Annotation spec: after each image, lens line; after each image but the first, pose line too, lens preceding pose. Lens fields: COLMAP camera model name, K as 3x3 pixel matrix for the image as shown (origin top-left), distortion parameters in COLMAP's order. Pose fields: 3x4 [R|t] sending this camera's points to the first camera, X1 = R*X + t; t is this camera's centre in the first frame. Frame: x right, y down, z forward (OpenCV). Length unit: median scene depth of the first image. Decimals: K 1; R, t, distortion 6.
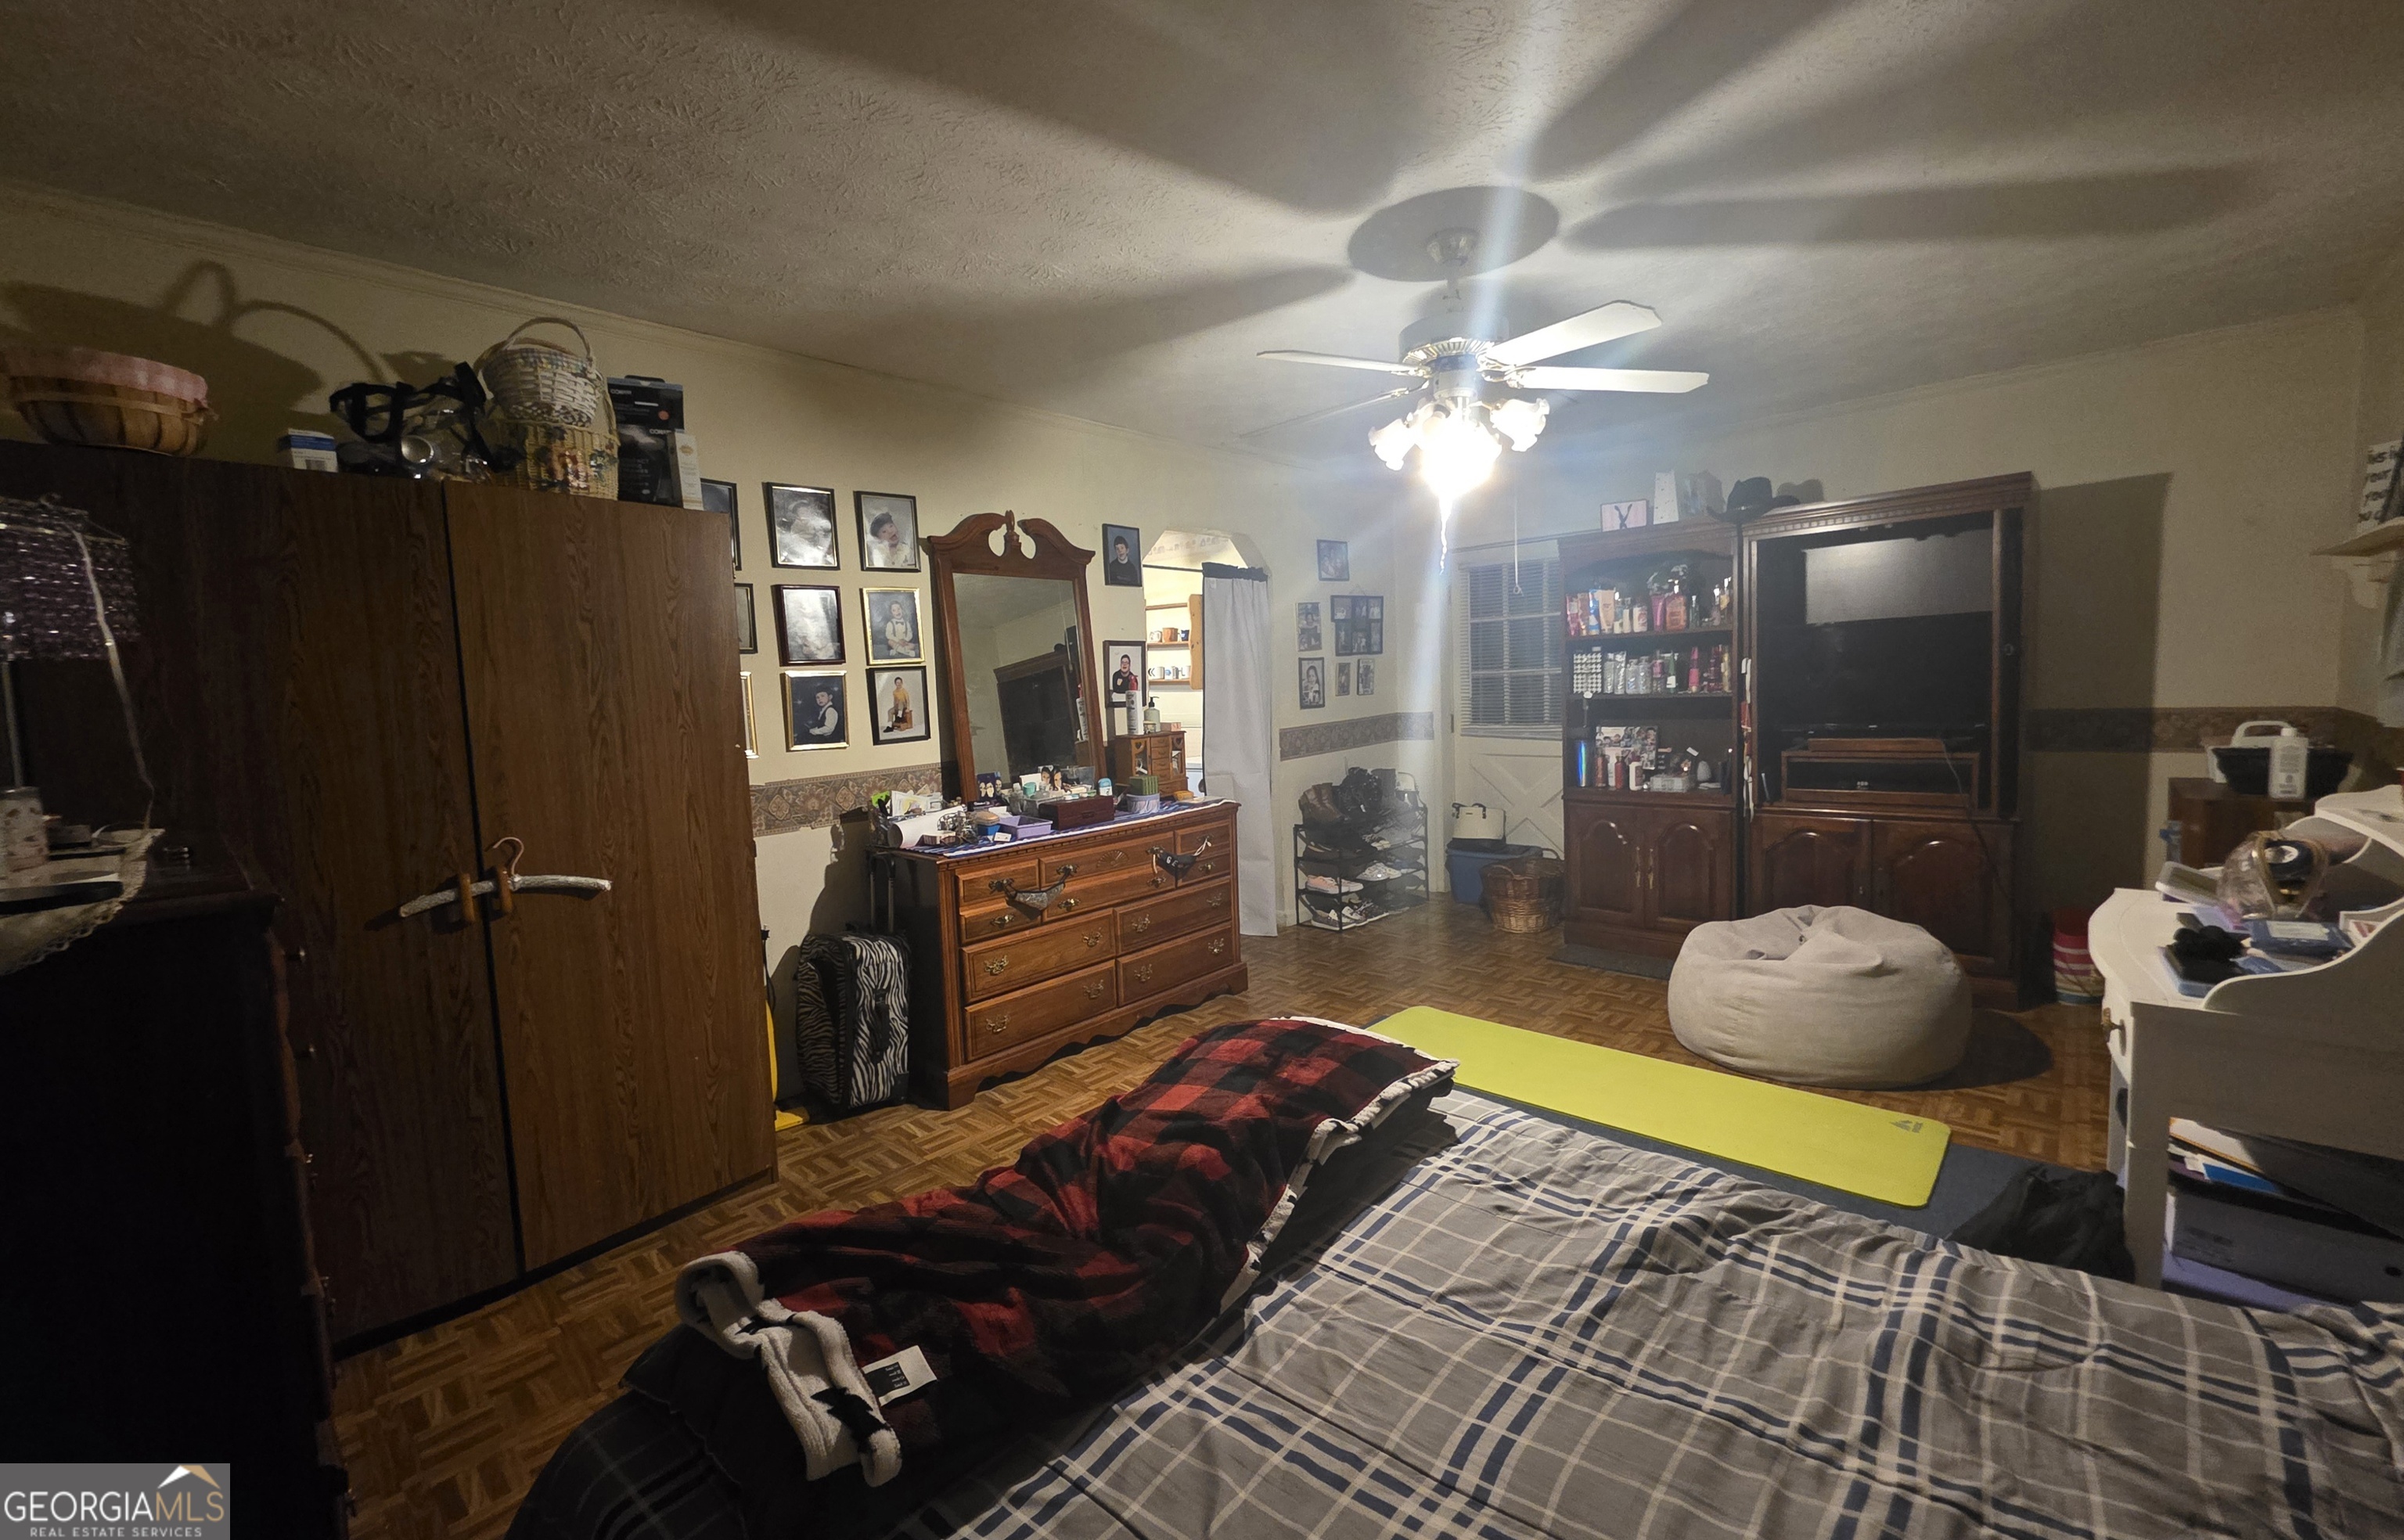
lens RADIAL K [[937.7, 0, 1202.0], [0, 937.7, 770.0], [0, 0, 1]] dist [-0.000321, -0.000005]
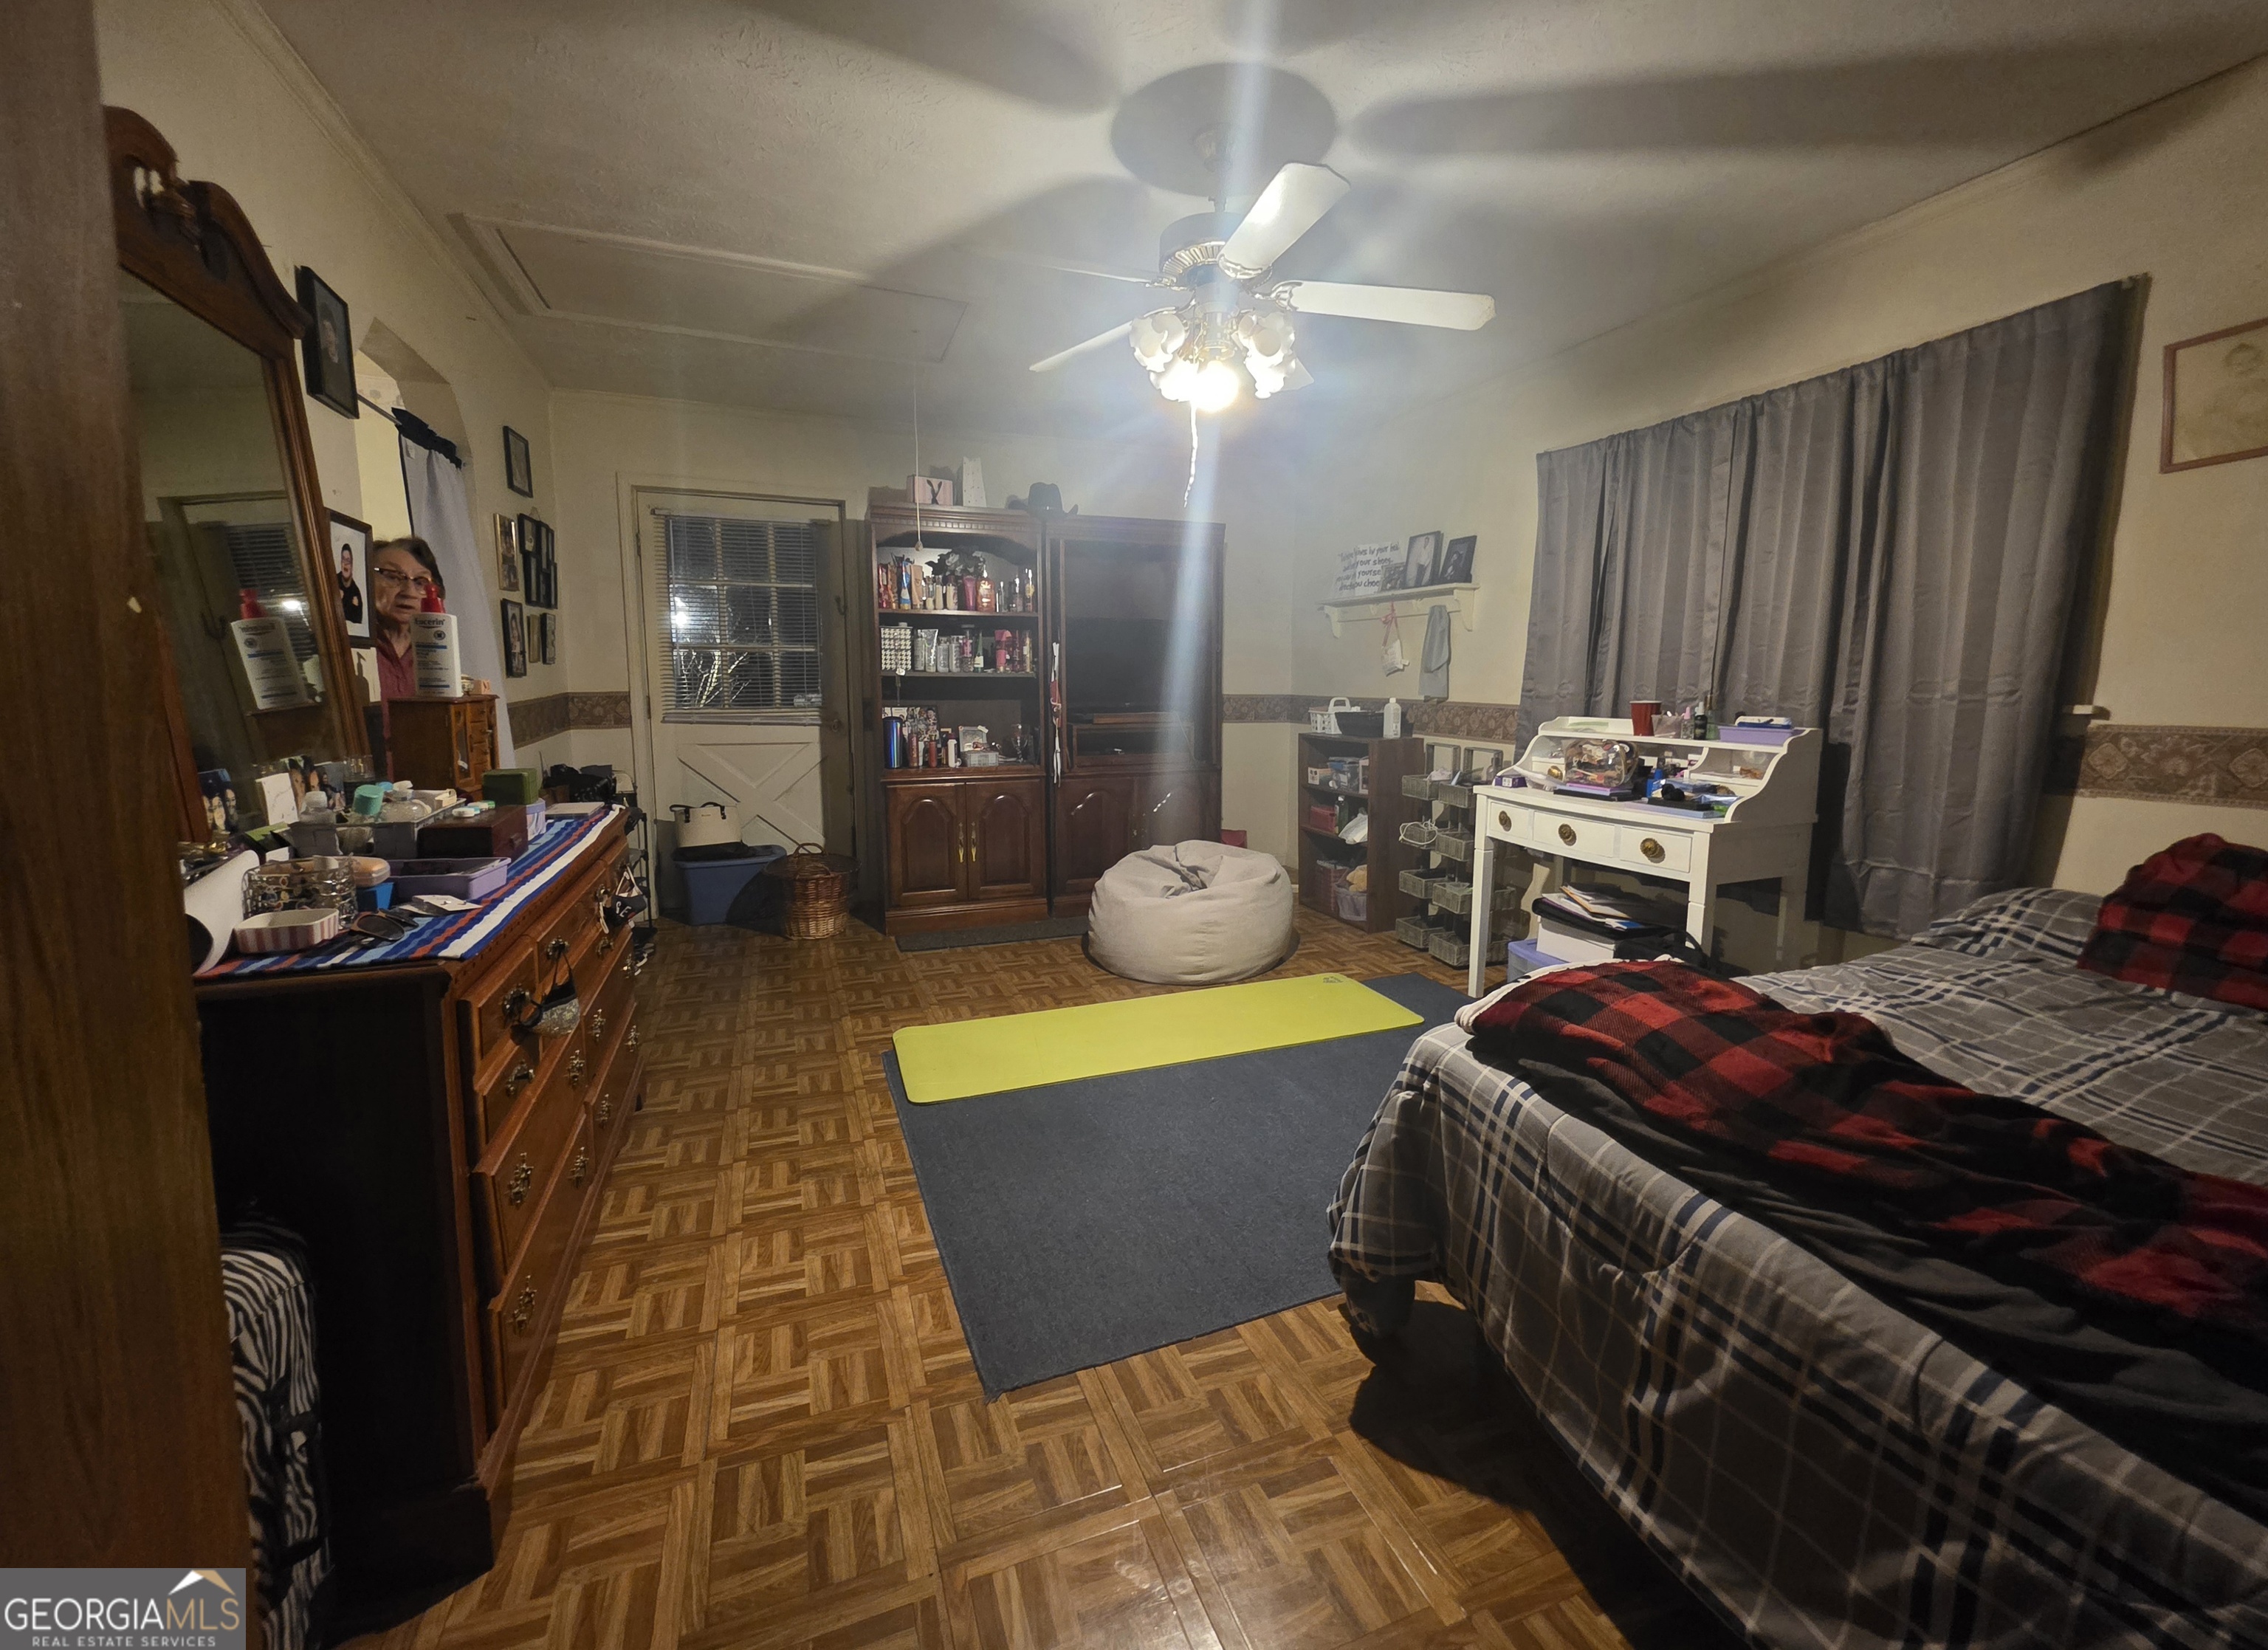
lens RADIAL K [[910.2, 0, 1132.6], [0, 910.2, 789.7], [0, 0, 1]] dist [-0.000215, -0.000032]
pose [[0.444349, -0.065620, 0.893447, -0.362041], [0.057783, 0.997336, 0.044513, 0.013699], [-0.893988, 0.031847, 0.446957, 0.418029]]
